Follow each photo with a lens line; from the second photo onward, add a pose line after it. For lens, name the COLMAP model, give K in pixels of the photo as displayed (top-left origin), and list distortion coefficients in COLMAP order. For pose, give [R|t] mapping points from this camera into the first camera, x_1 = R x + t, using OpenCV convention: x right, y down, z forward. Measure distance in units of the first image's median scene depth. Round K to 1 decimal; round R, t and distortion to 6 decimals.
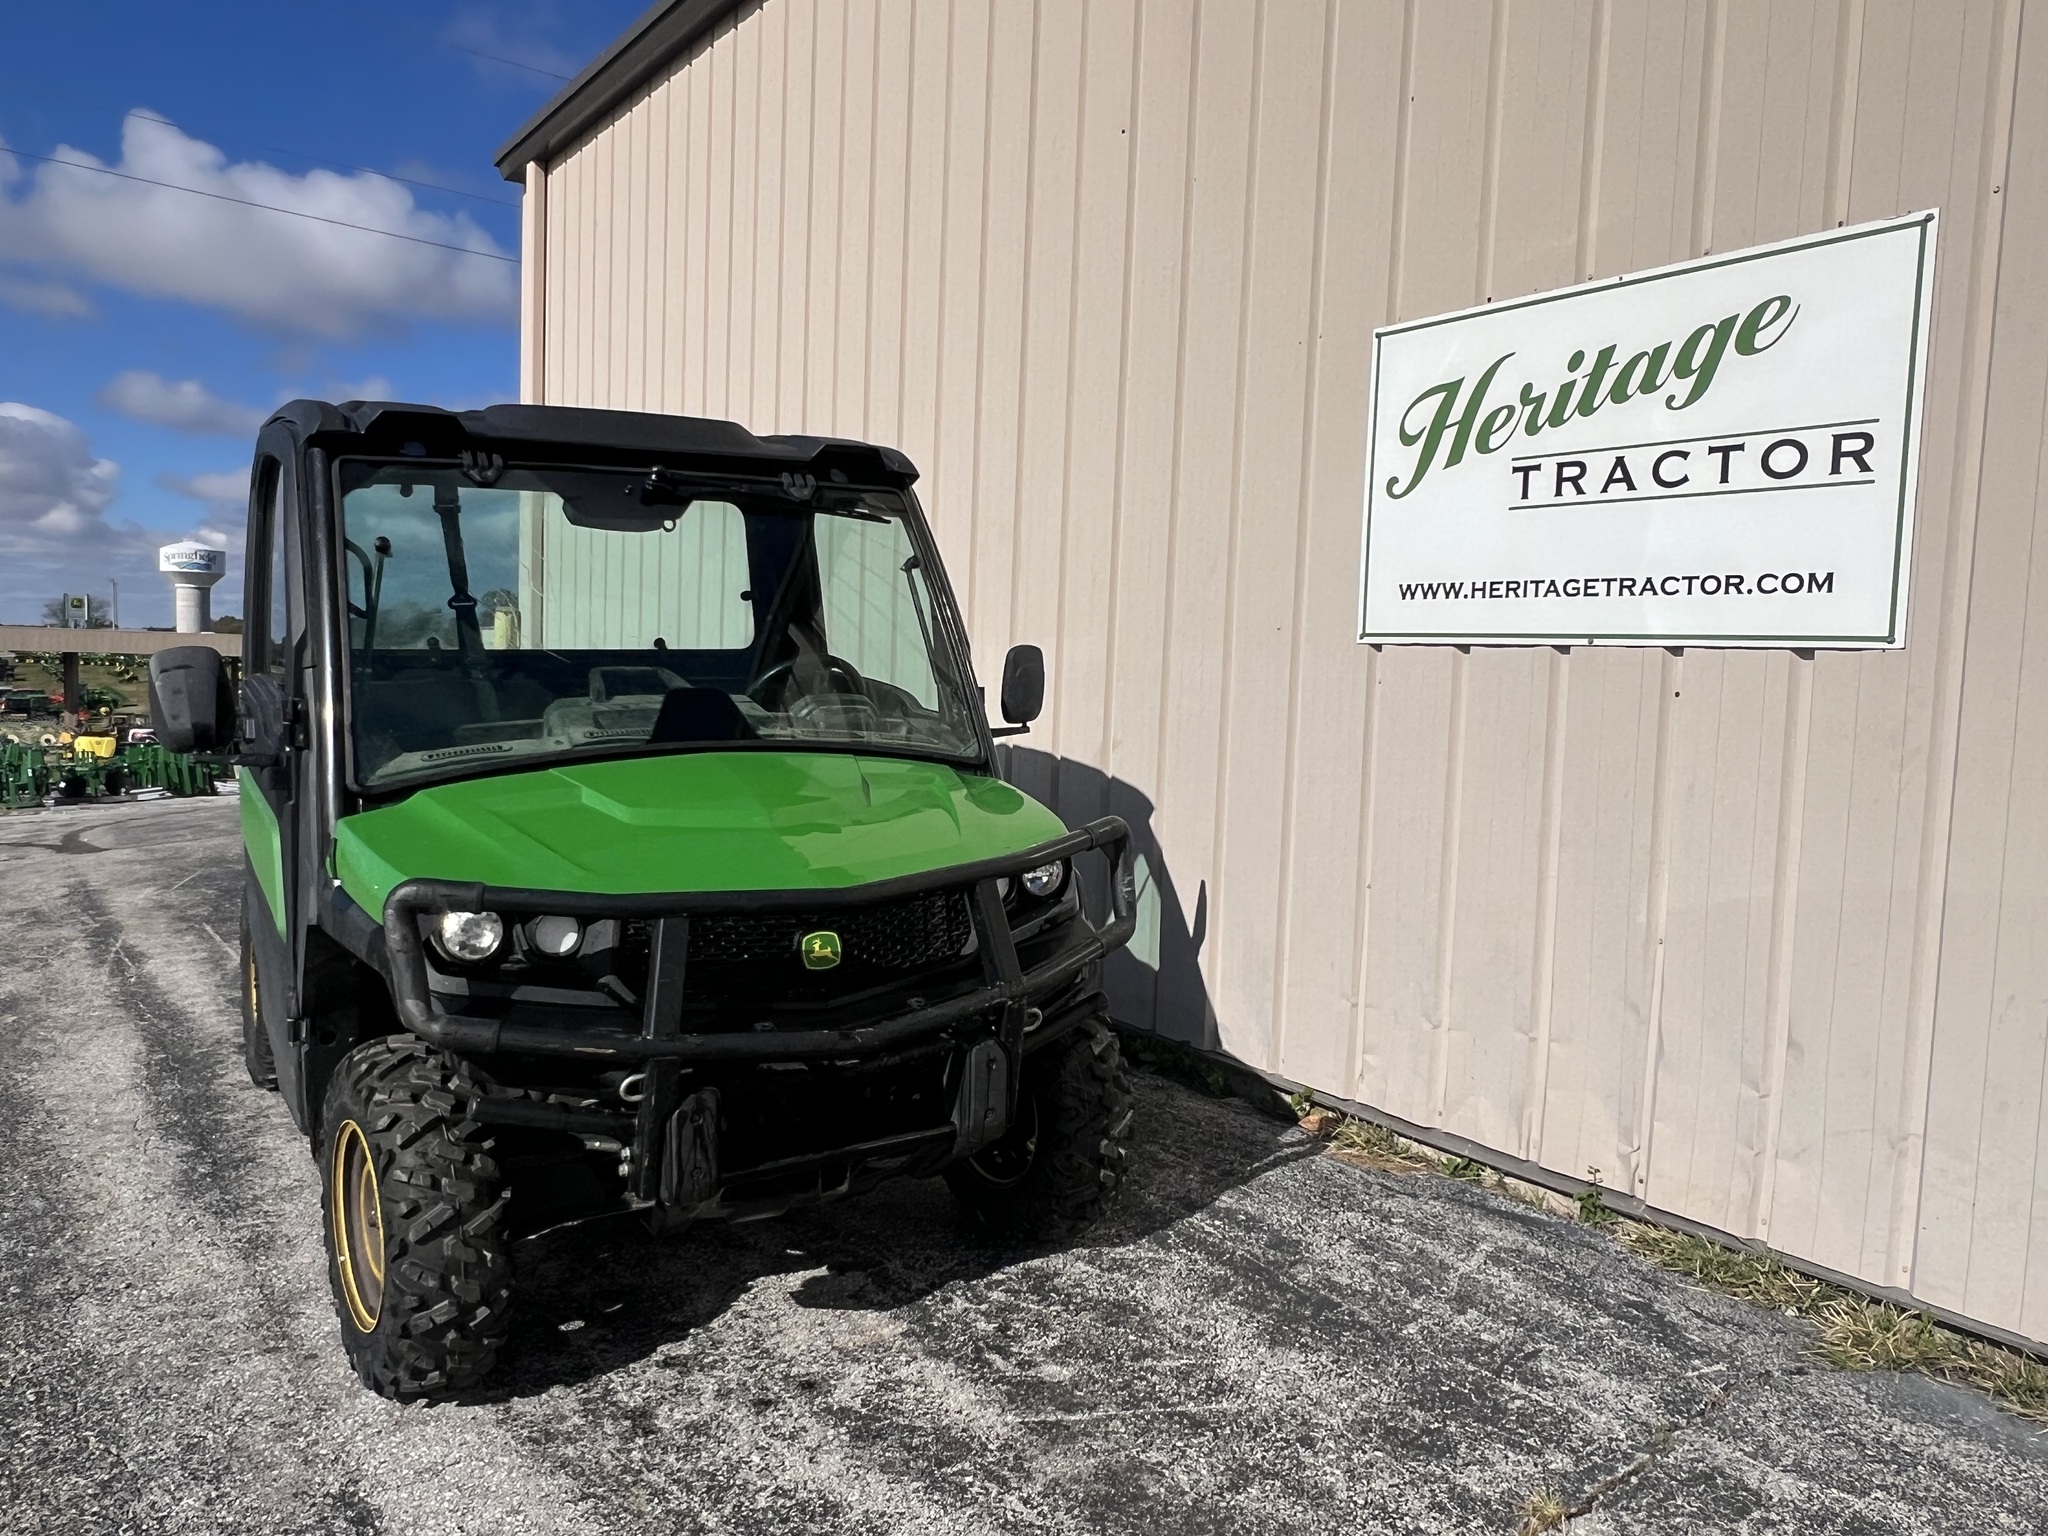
lens RADIAL K [[1482.7, 0, 1011.2], [0, 1482.7, 778.8], [0, 0, 1]] dist [-0.001149, -0.007295]
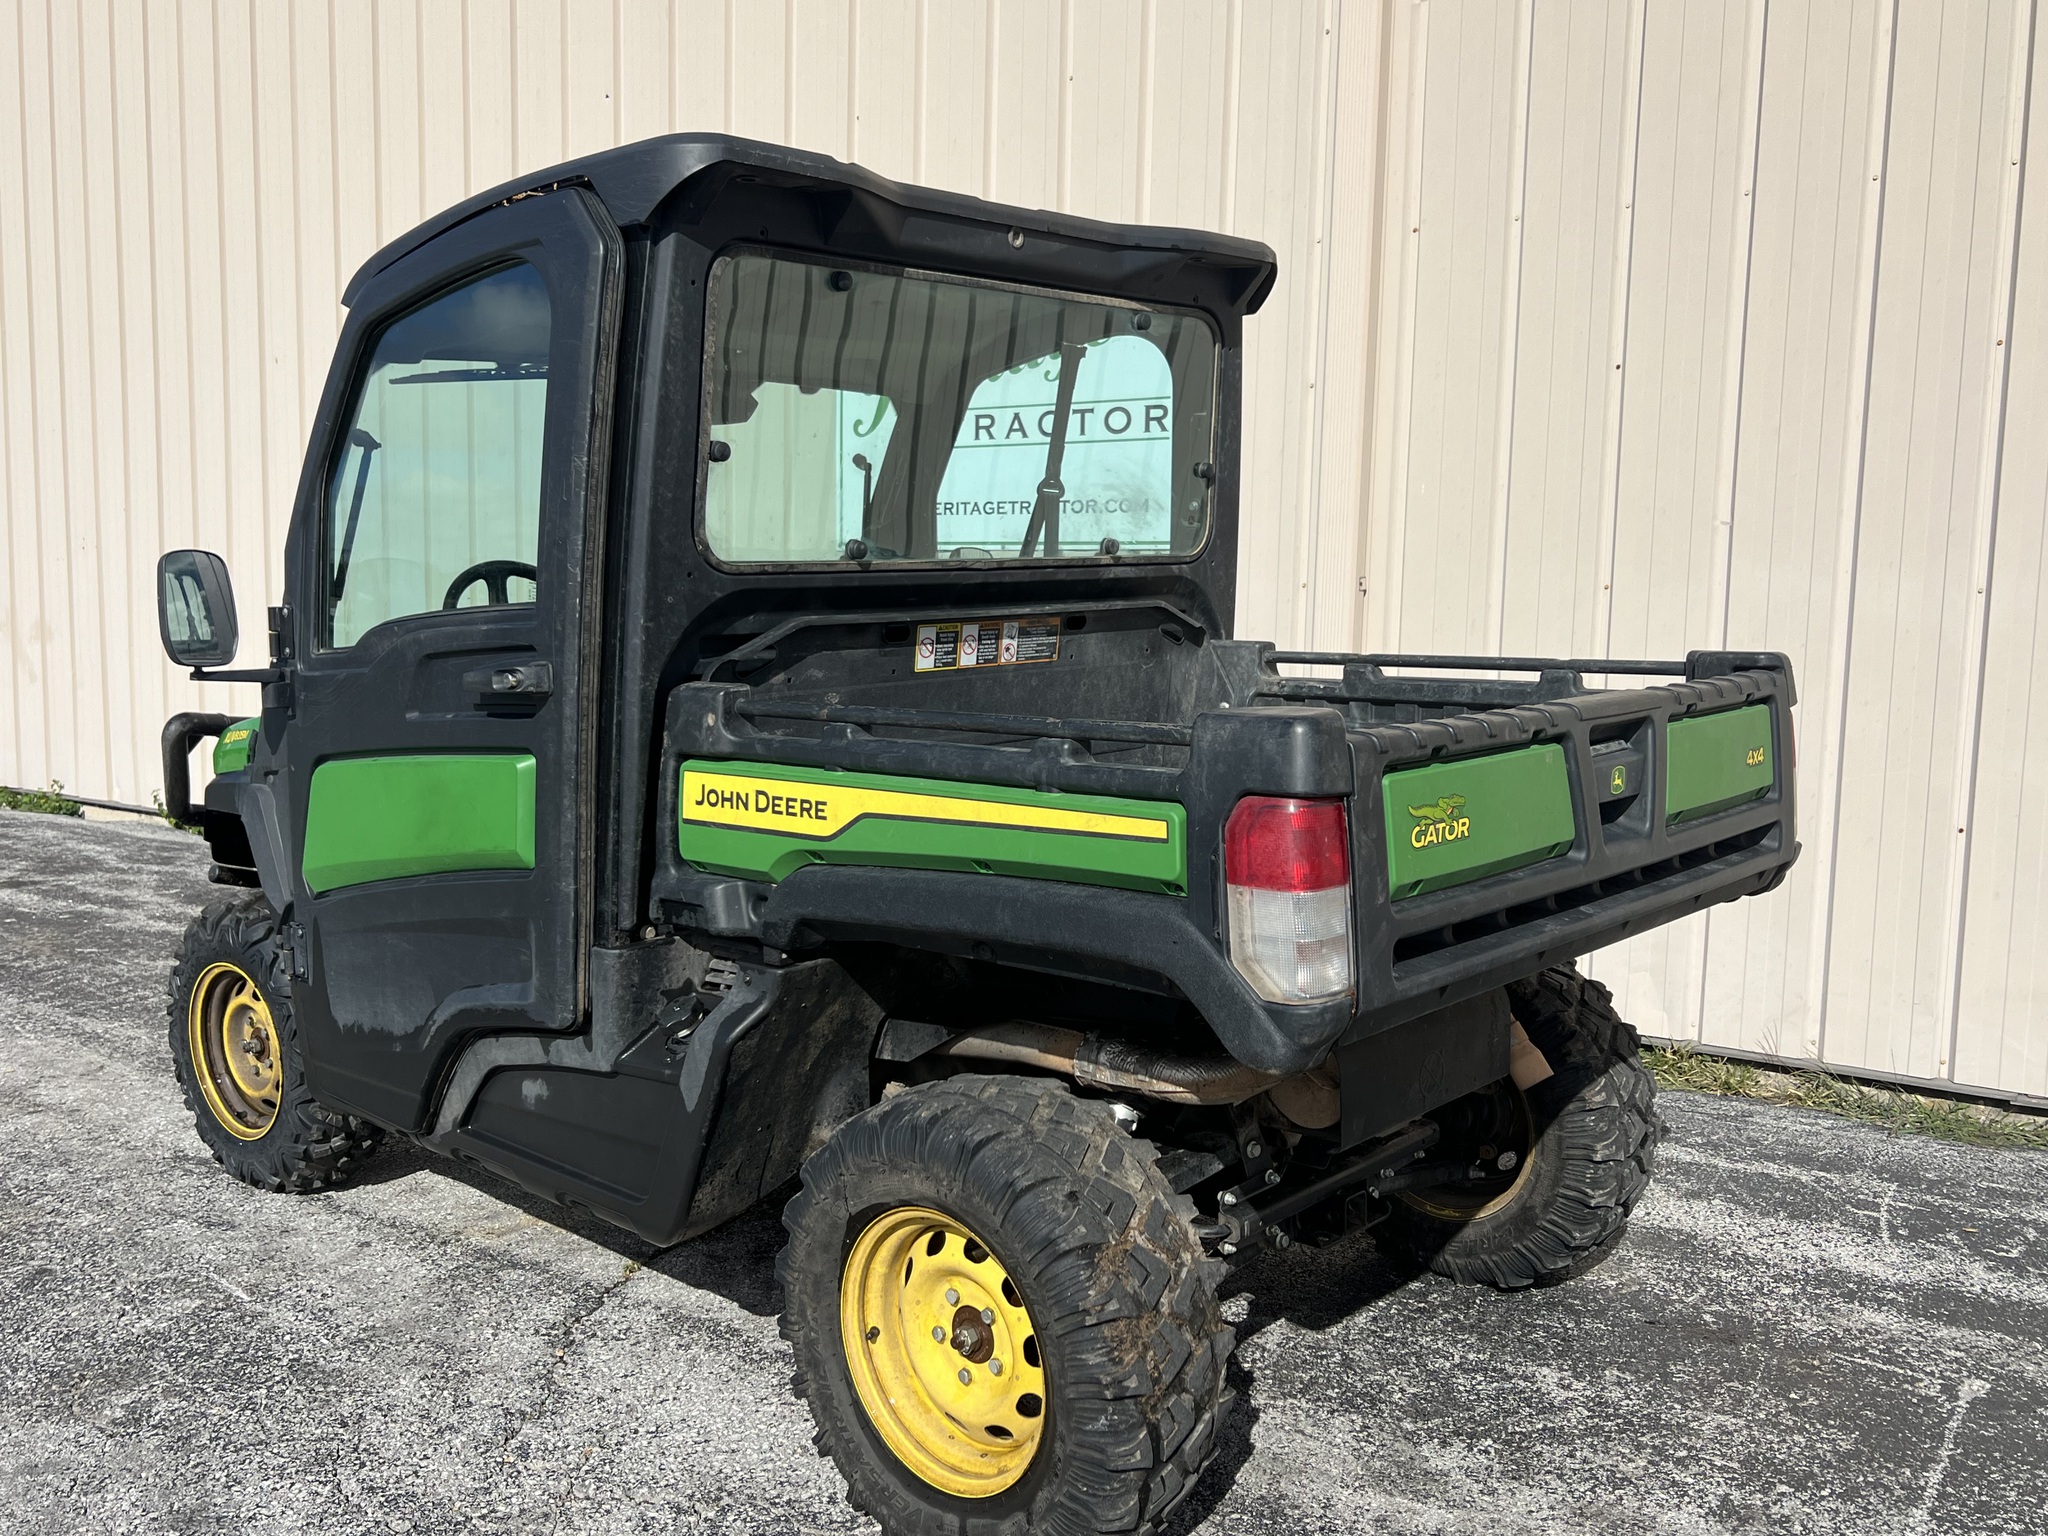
lens RADIAL K [[1705.7, 0, 1058.4], [0, 1705.7, 797.7], [0, 0, 1]] dist [0.048778, -0.001415]
pose [[0.933460, -0.050025, 0.355176, -0.145127], [0.036702, 0.998350, 0.044154, 0.076121], [-0.356798, -0.028181, 0.933756, -0.538962]]
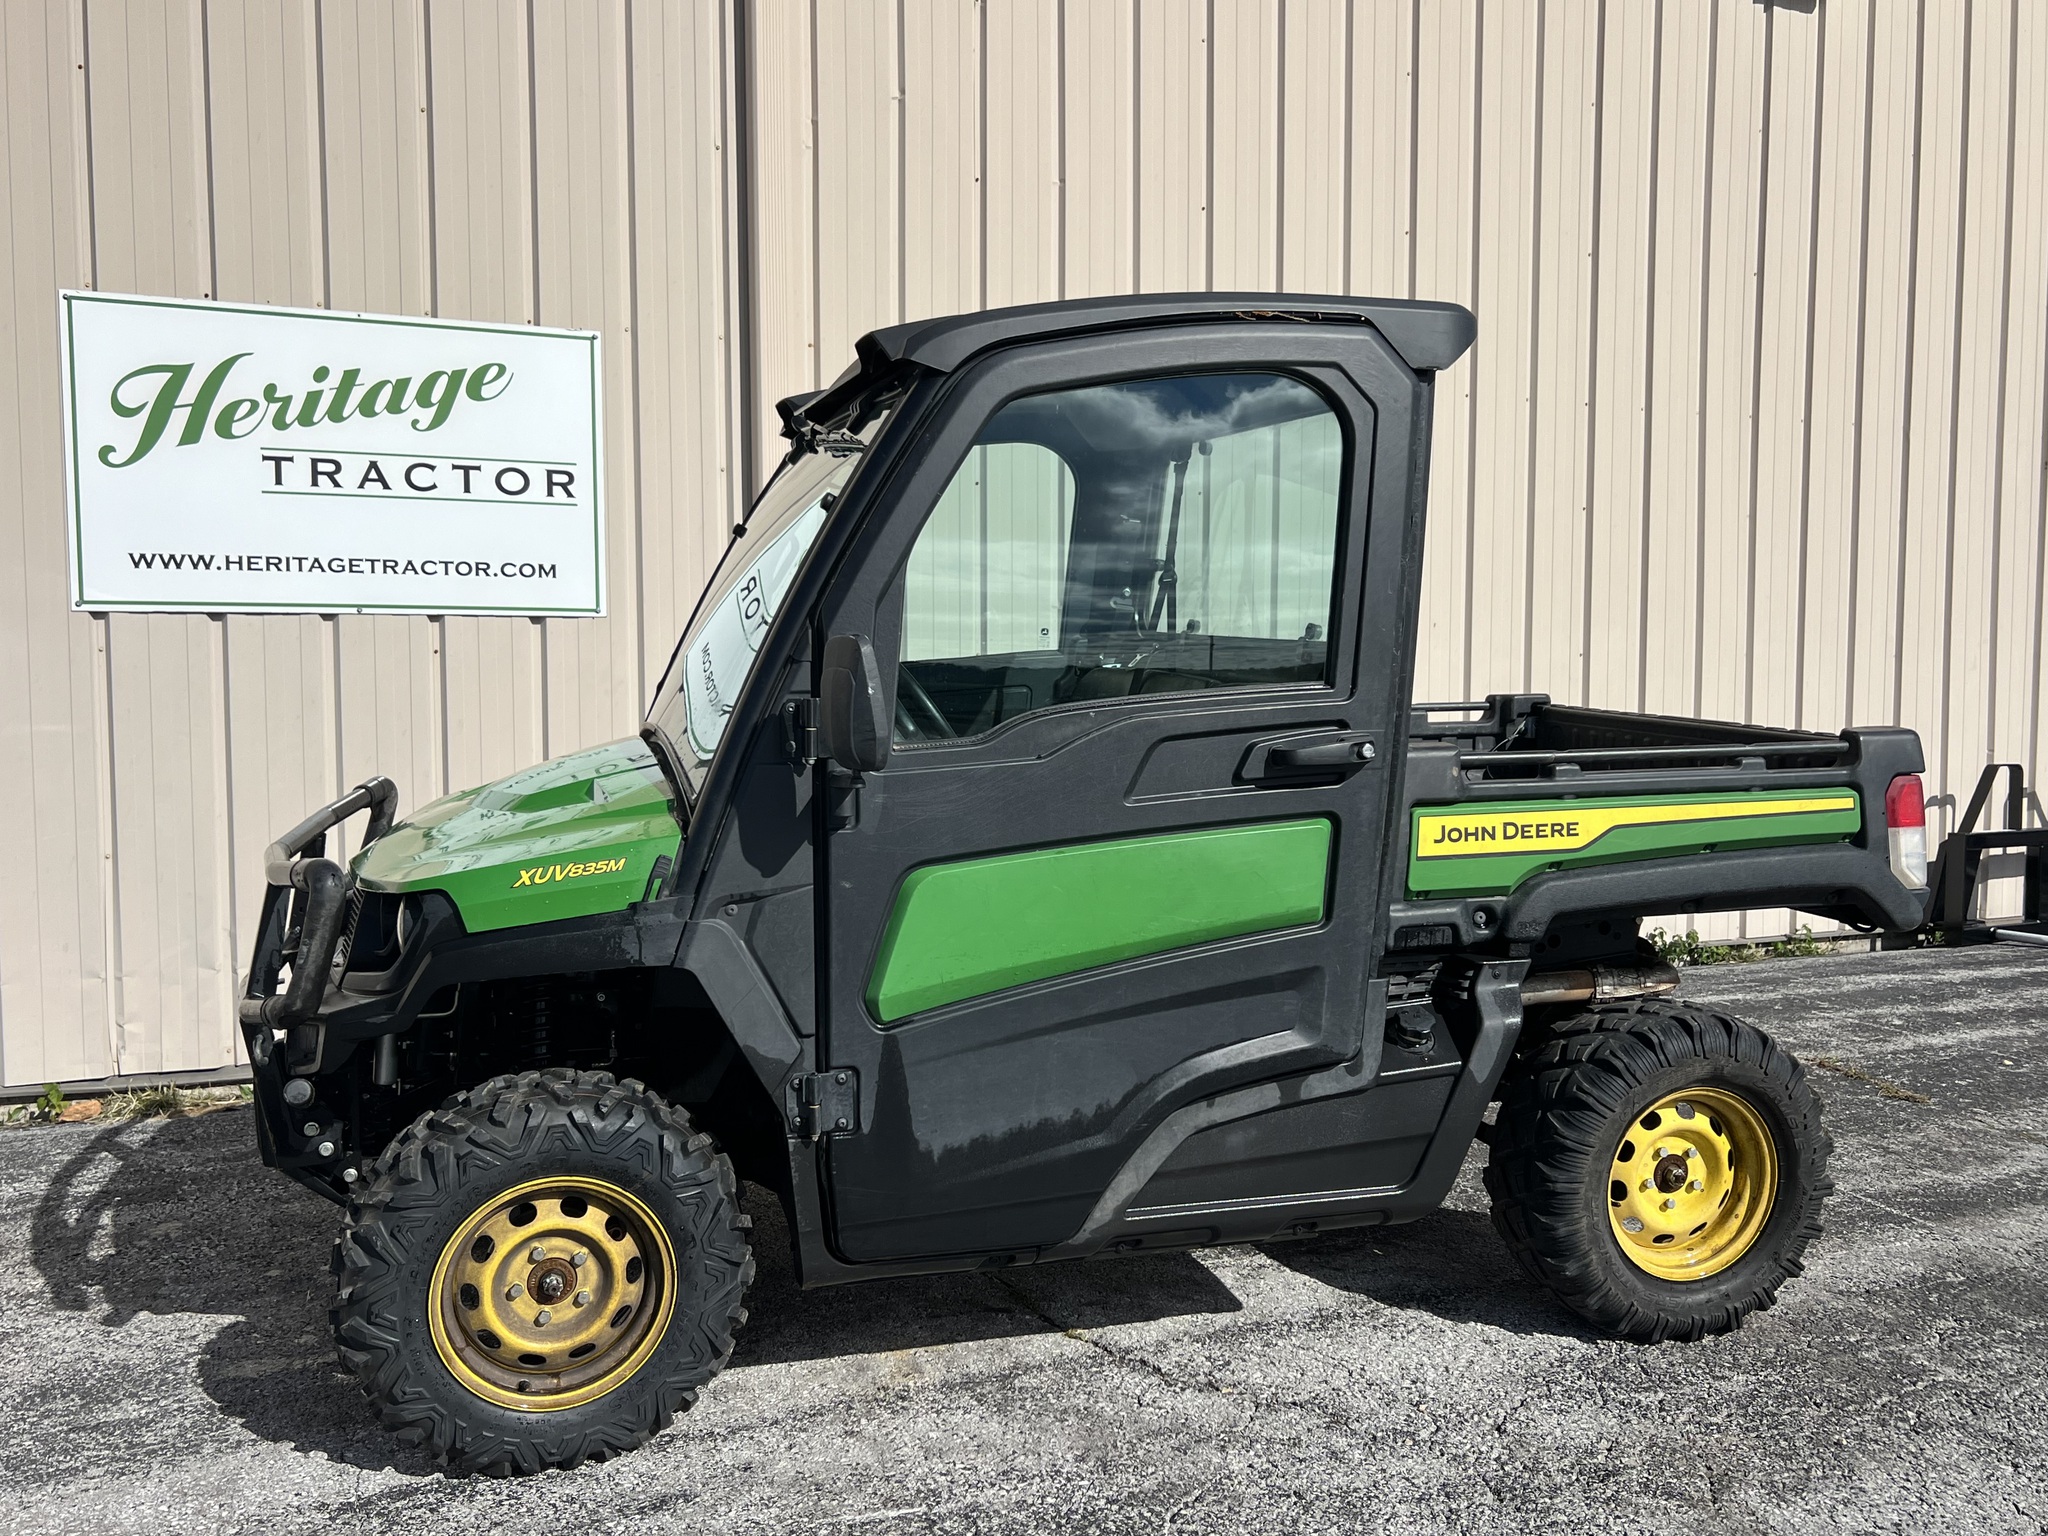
lens RADIAL K [[1657.7, 0, 996.8], [0, 1657.7, 814.4], [0, 0, 1]] dist [0.000275, -0.006460]
pose [[0.194685, -0.109252, 0.974762, -0.899023], [0.087917, 0.991721, 0.093593, -0.008273], [-0.976918, 0.067477, 0.202678, 0.235753]]
